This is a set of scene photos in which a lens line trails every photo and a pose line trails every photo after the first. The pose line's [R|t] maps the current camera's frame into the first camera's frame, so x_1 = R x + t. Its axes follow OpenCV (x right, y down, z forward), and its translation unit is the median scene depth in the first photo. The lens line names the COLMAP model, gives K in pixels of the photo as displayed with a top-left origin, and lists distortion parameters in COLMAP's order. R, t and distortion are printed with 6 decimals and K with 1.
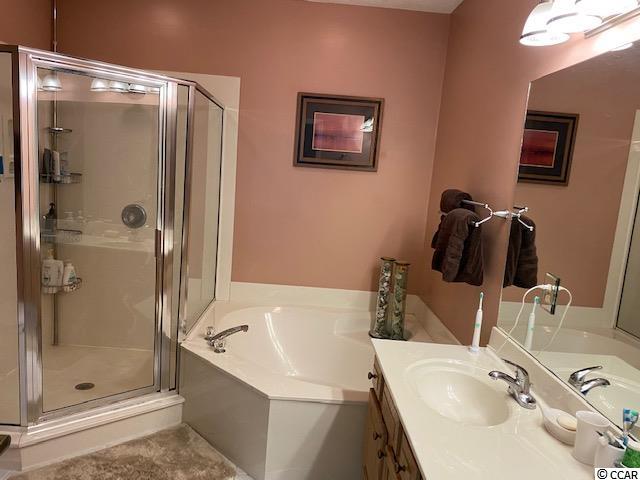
lens RADIAL K [[489.2, 0, 320.0], [0, 489.2, 240.0], [0, 0, 1]] dist [0.054422, -0.057517]
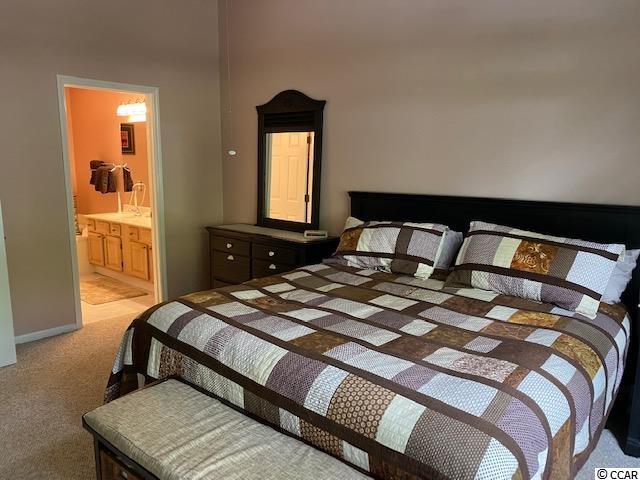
lens RADIAL K [[489.2, 0, 320.0], [0, 489.2, 240.0], [0, 0, 1]] dist [0.054422, -0.057517]
pose [[0.677761, -0.193427, 0.709384, -0.969518], [0.148325, 0.980911, 0.125751, 0.179677], [-0.720166, 0.019990, 0.693514, -1.861800]]
